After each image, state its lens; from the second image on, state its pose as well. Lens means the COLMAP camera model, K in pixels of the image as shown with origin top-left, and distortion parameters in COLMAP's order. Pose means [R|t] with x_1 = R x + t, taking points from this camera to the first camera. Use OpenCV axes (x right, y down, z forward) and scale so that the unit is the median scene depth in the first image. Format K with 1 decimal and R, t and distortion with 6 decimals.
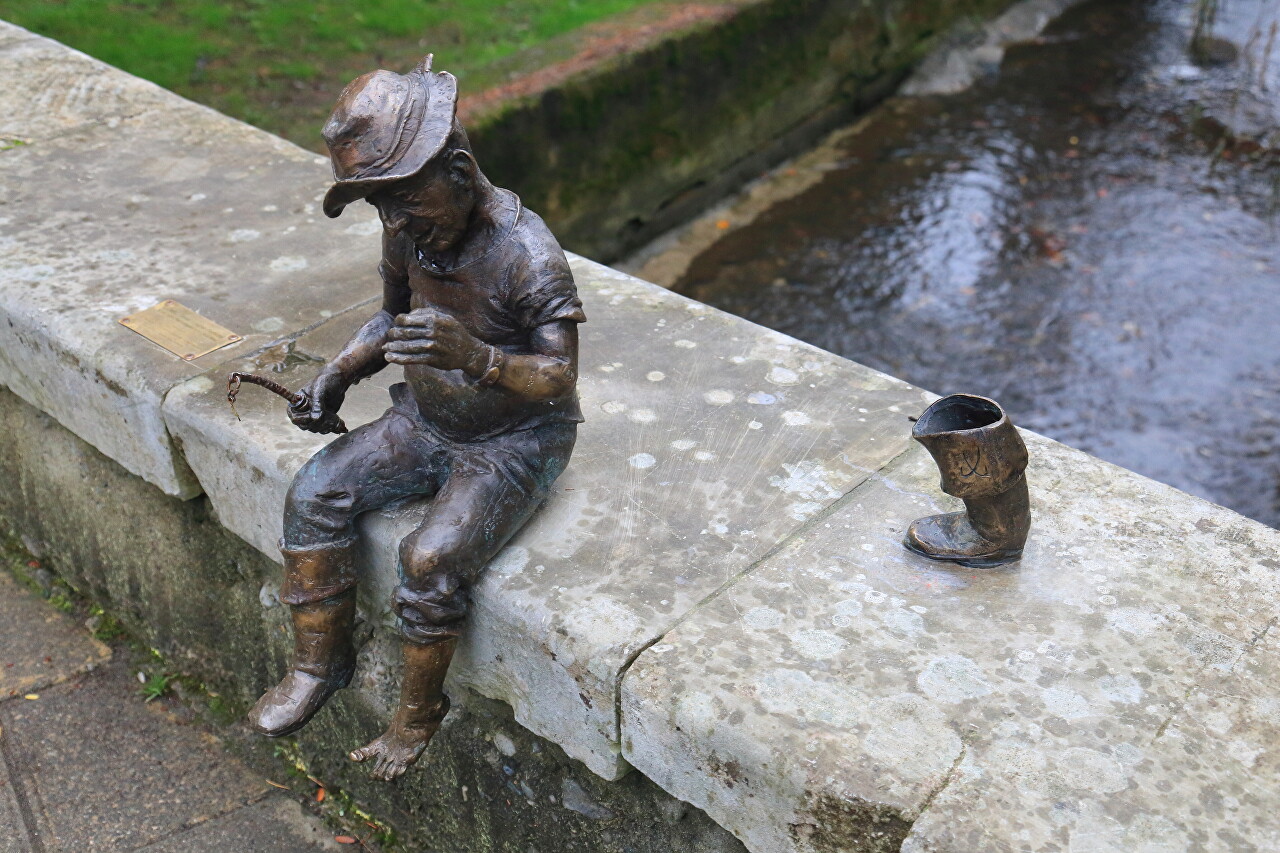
lens RADIAL K [[1556.1, 0, 637.7], [0, 1556.1, 416.1], [0, 0, 1]] dist [-0.026557, 0.000000]
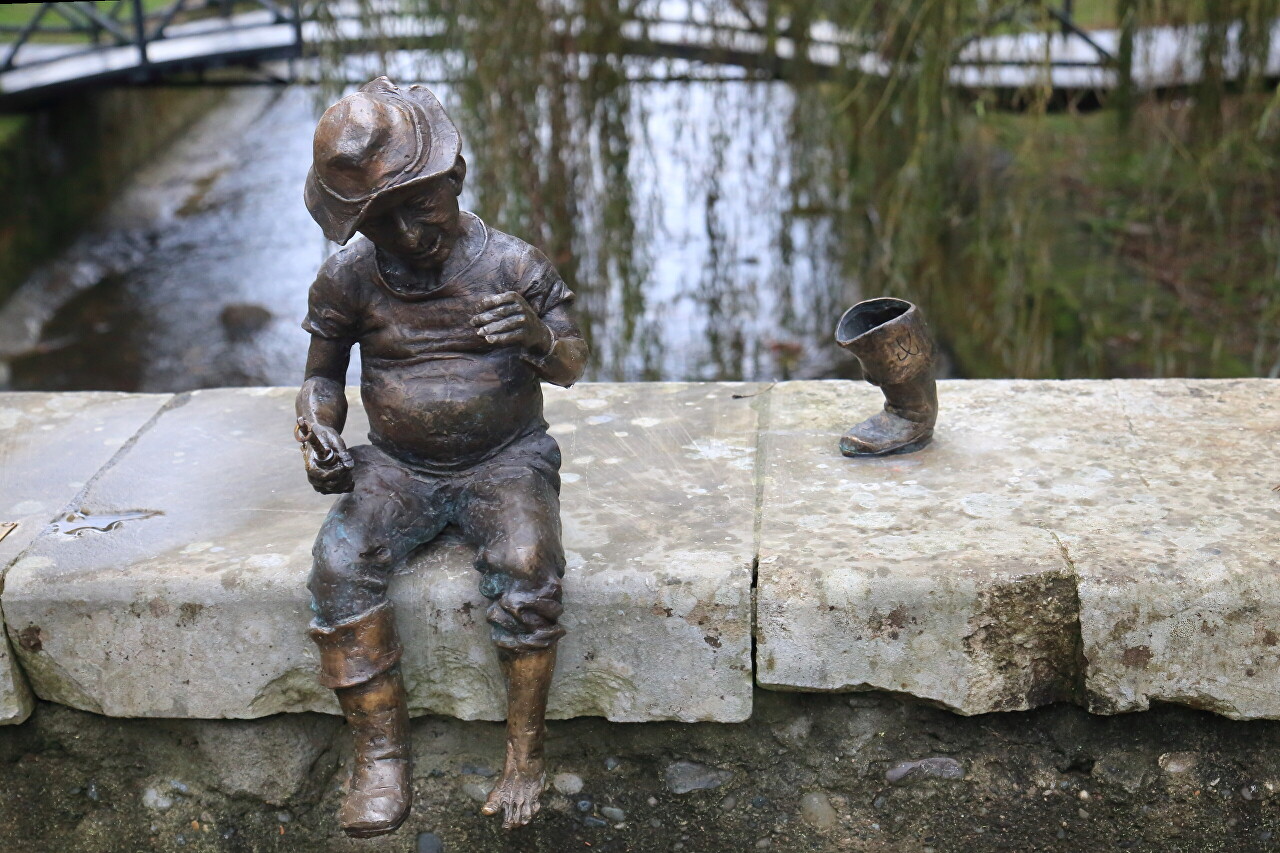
lens RADIAL K [[2071.6, 0, 643.5], [0, 2071.6, 431.6], [0, 0, 1]] dist [-0.008640, 0.000000]
pose [[0.777191, -0.214892, 0.591435, -0.854212], [0.346416, 0.930752, -0.117037, 0.200962], [-0.525328, 0.295842, 0.797814, -0.101795]]
